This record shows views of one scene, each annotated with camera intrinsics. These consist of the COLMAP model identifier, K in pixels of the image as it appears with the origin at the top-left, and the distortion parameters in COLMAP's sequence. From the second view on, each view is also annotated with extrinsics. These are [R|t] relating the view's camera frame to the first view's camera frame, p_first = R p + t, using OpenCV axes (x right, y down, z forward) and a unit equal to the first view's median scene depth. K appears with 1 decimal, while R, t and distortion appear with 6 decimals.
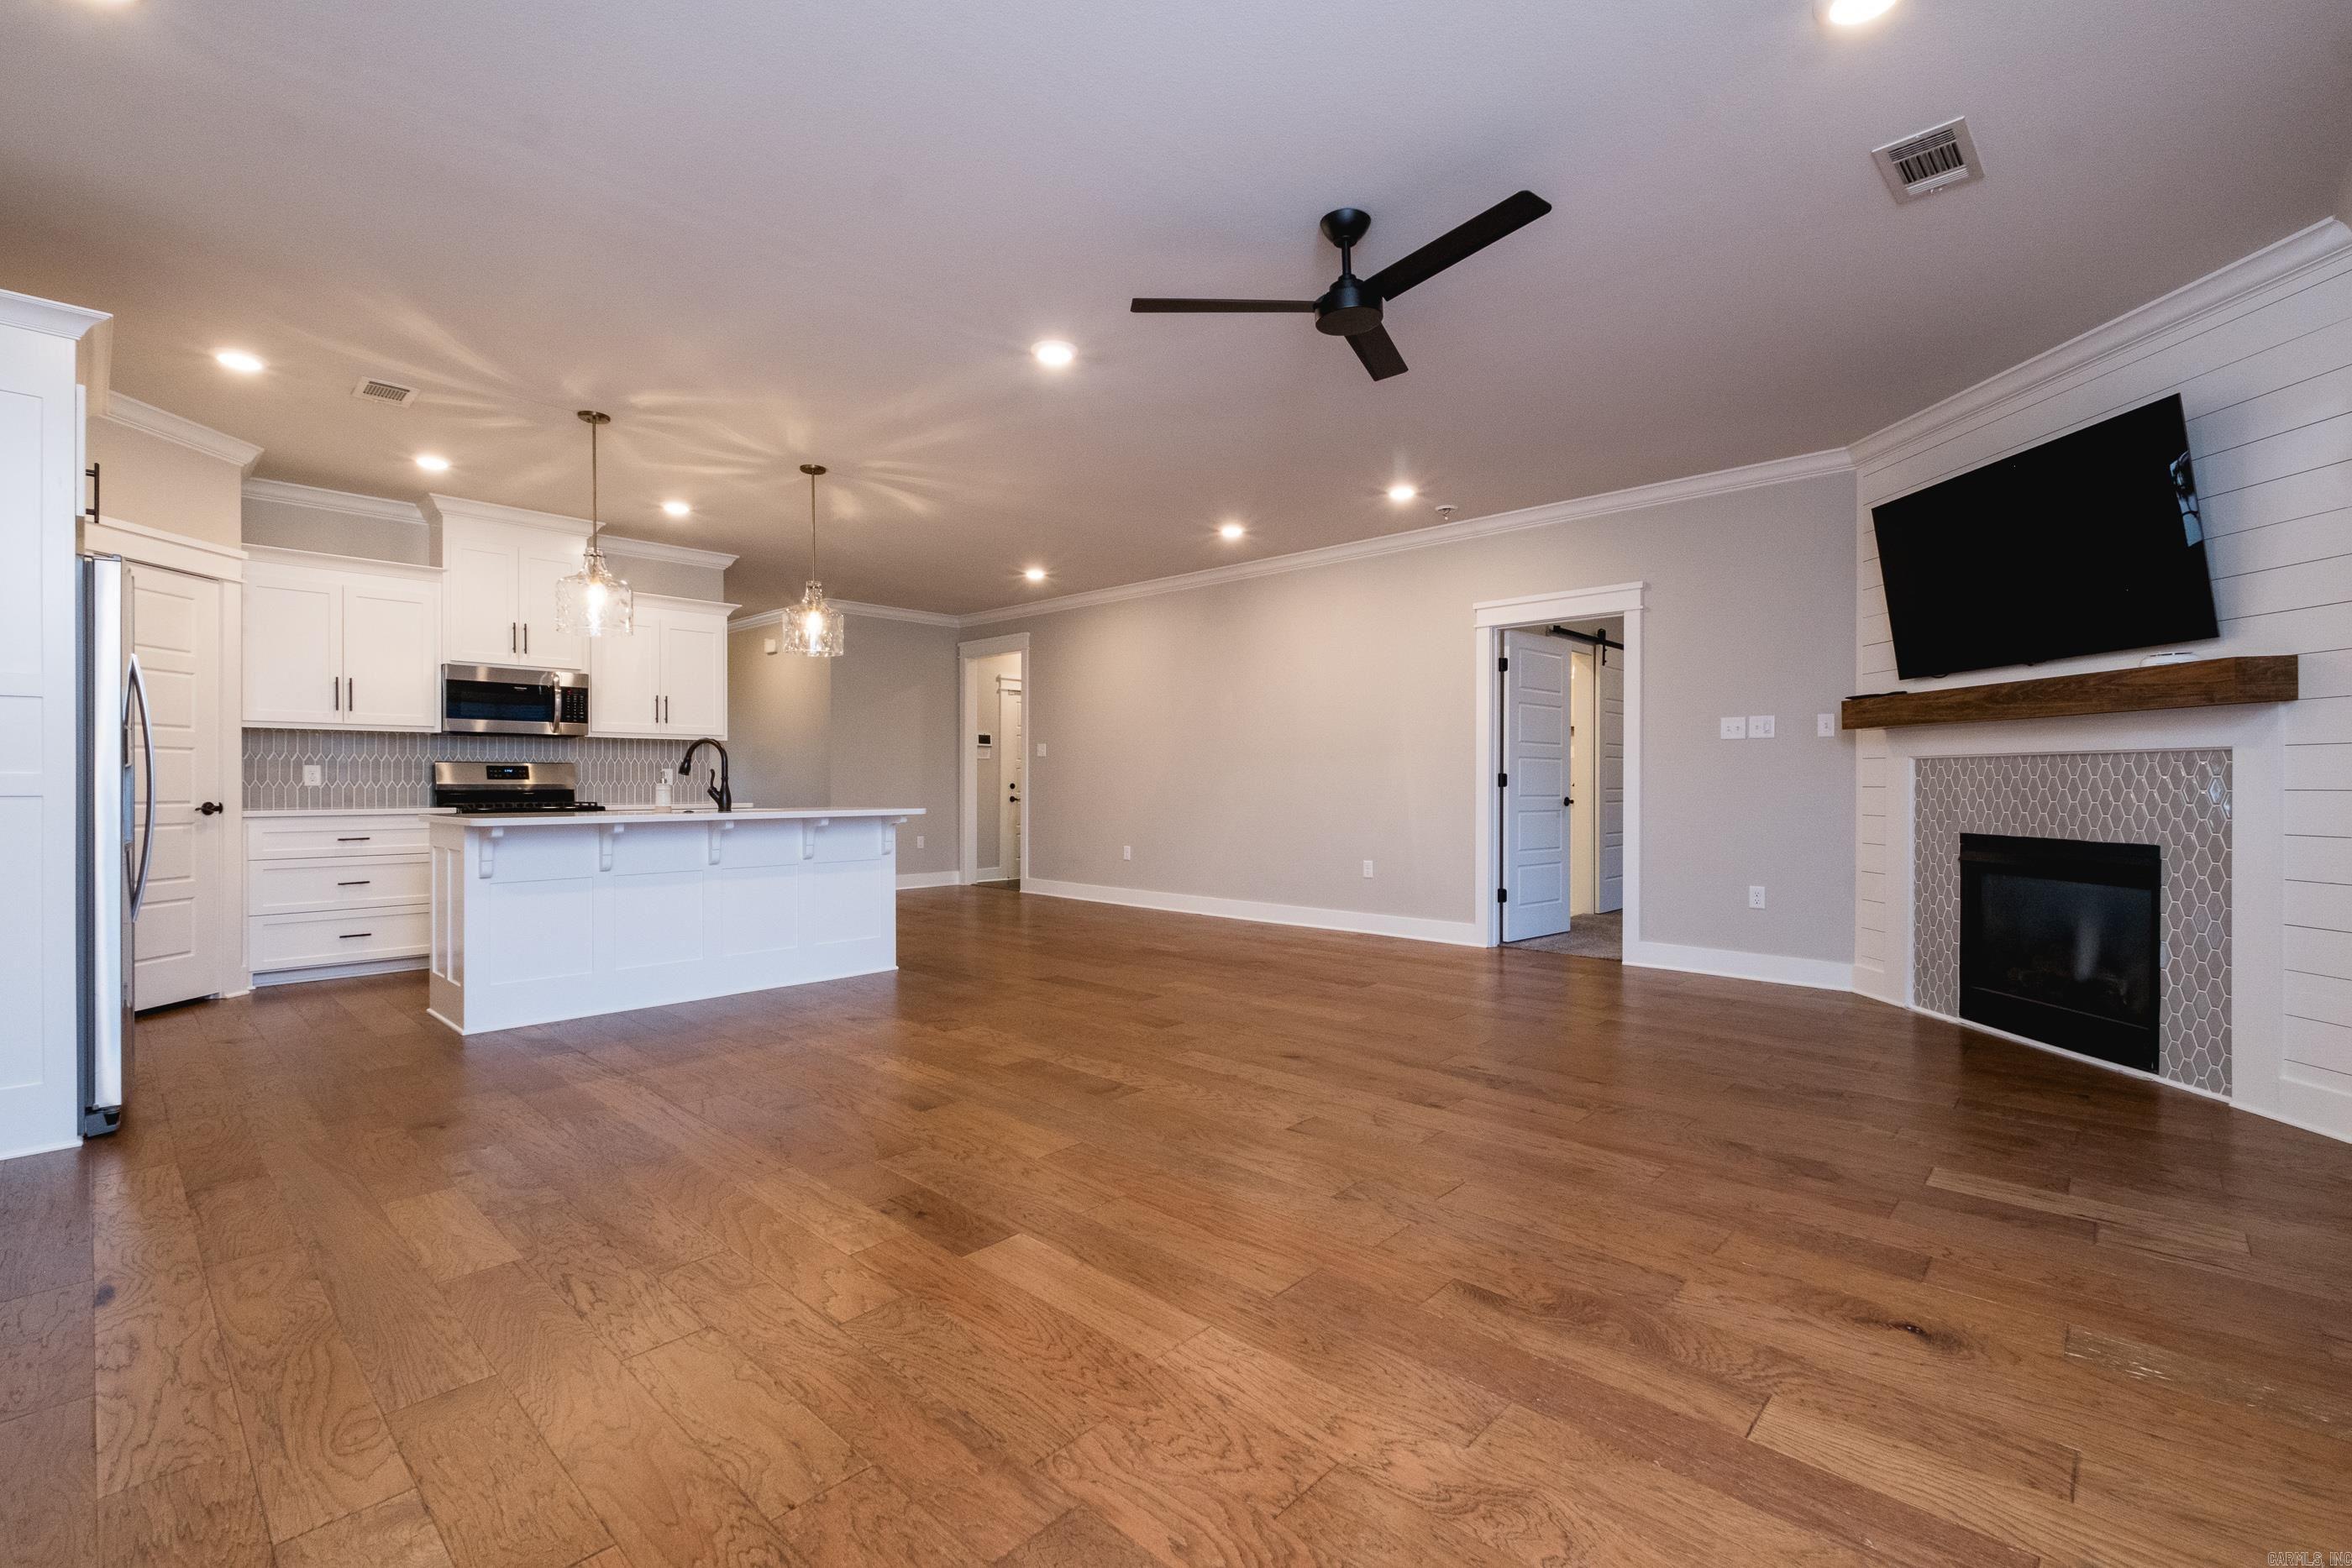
lens RADIAL K [[991.2, 0, 1178.1], [0, 991.2, 782.8], [0, 0, 1]] dist [-0.000930, -0.000479]
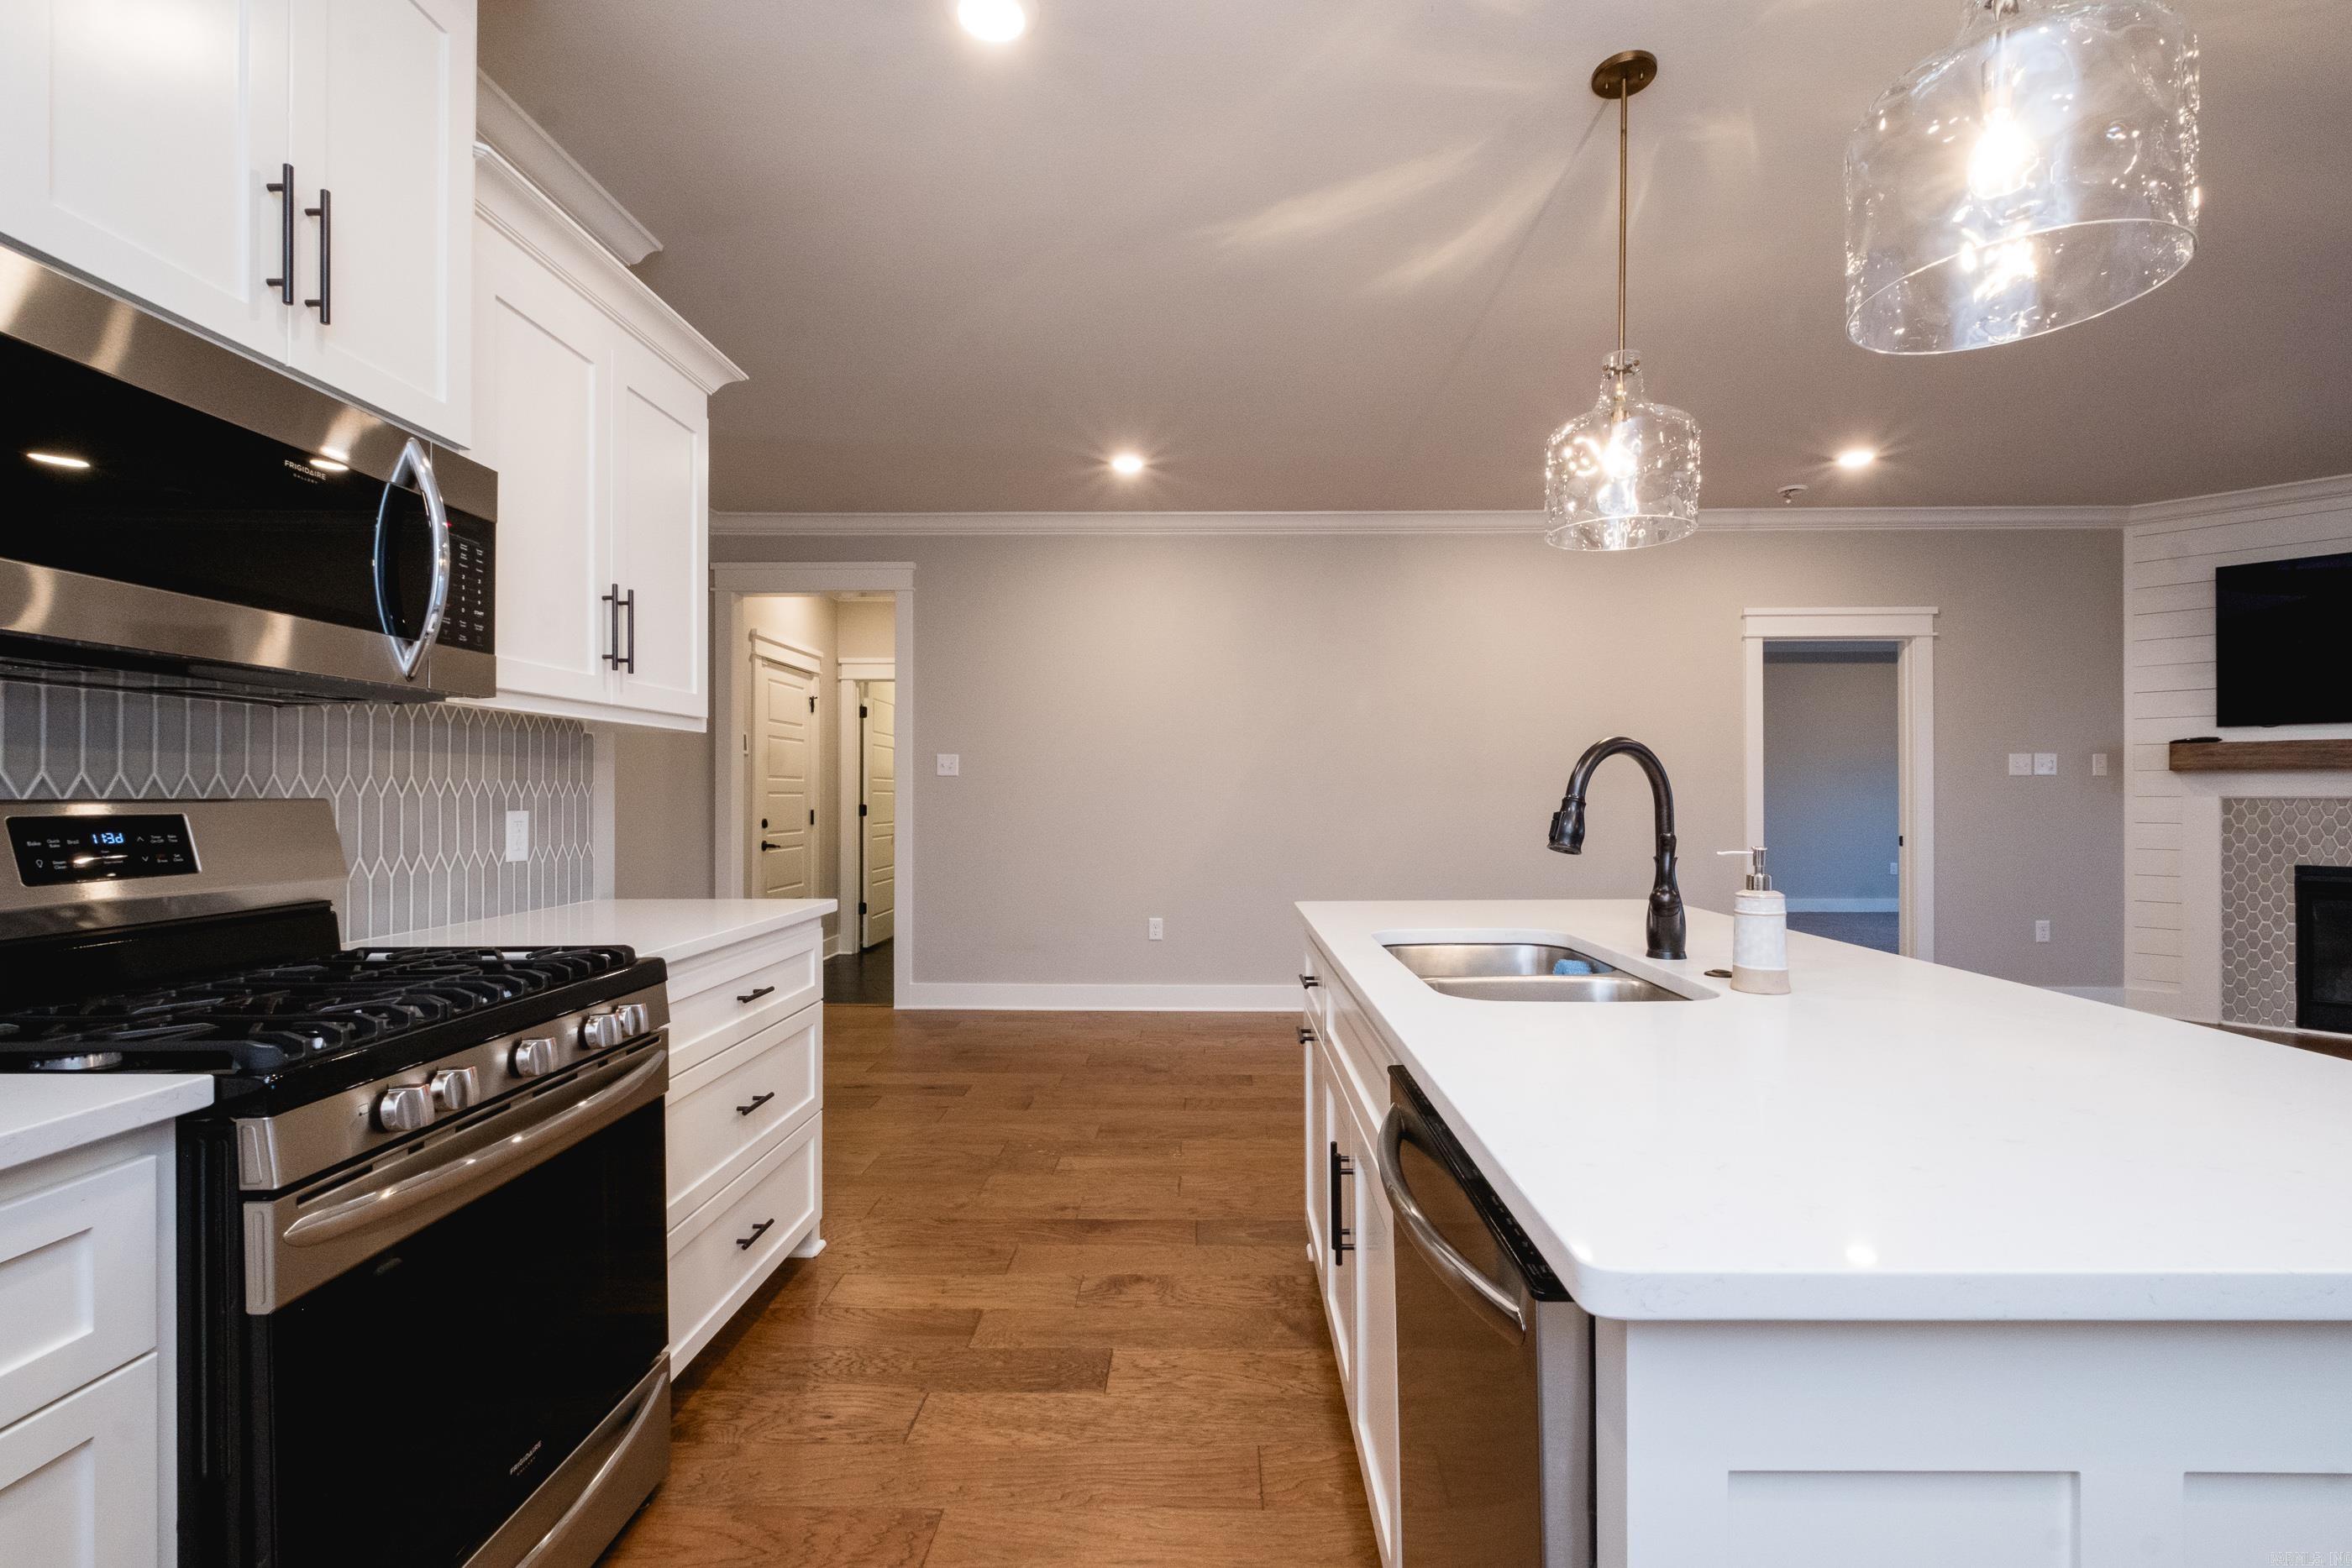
lens RADIAL K [[1012.7, 0, 1190.2], [0, 1012.7, 797.4], [0, 0, 1]] dist [0.001981, -0.003648]
pose [[0.748616, -0.001953, 0.663001, -0.764097], [0.001504, 0.999998, 0.001247, -0.024987], [-0.663002, 0.000064, 0.748618, 0.802265]]
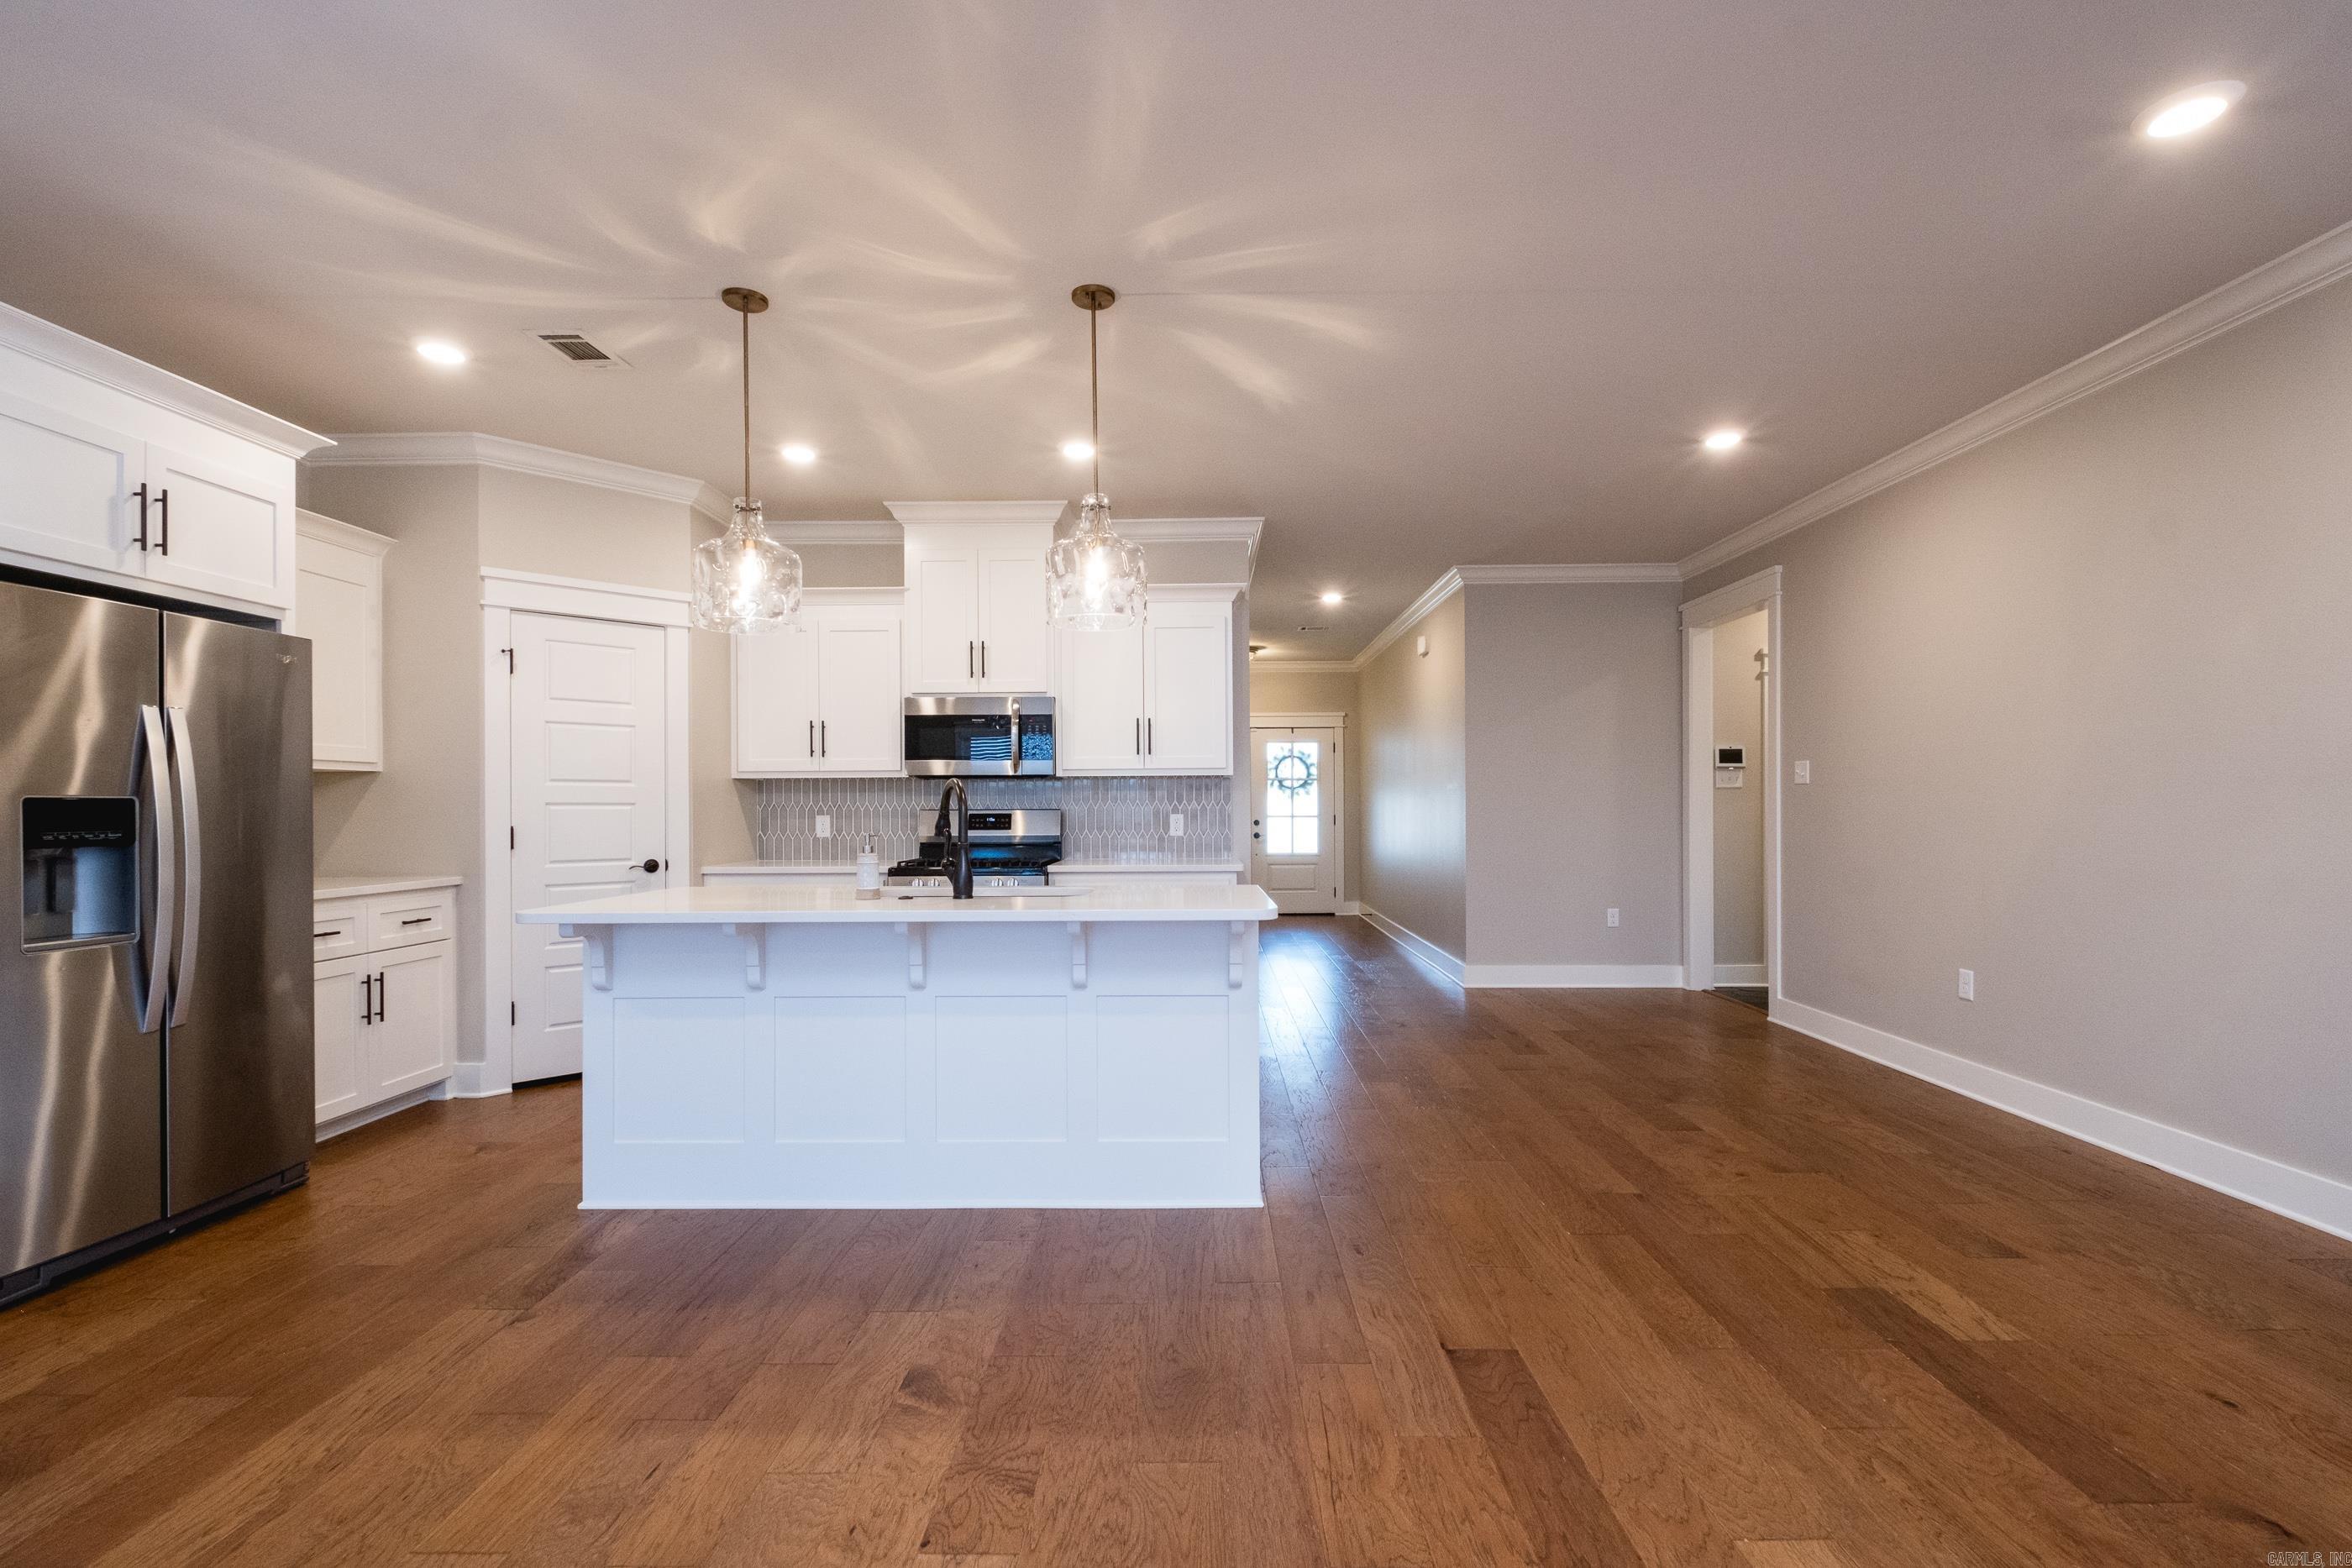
lens RADIAL K [[1024.4, 0, 1201.6], [0, 1024.4, 803.3], [0, 0, 1]] dist [0.000762, -0.000370]
pose [[0.679571, -0.006136, -0.733584, 0.097908], [0.003712, 0.999981, -0.004925, -0.024735], [0.733600, 0.000624, 0.679581, 0.641865]]
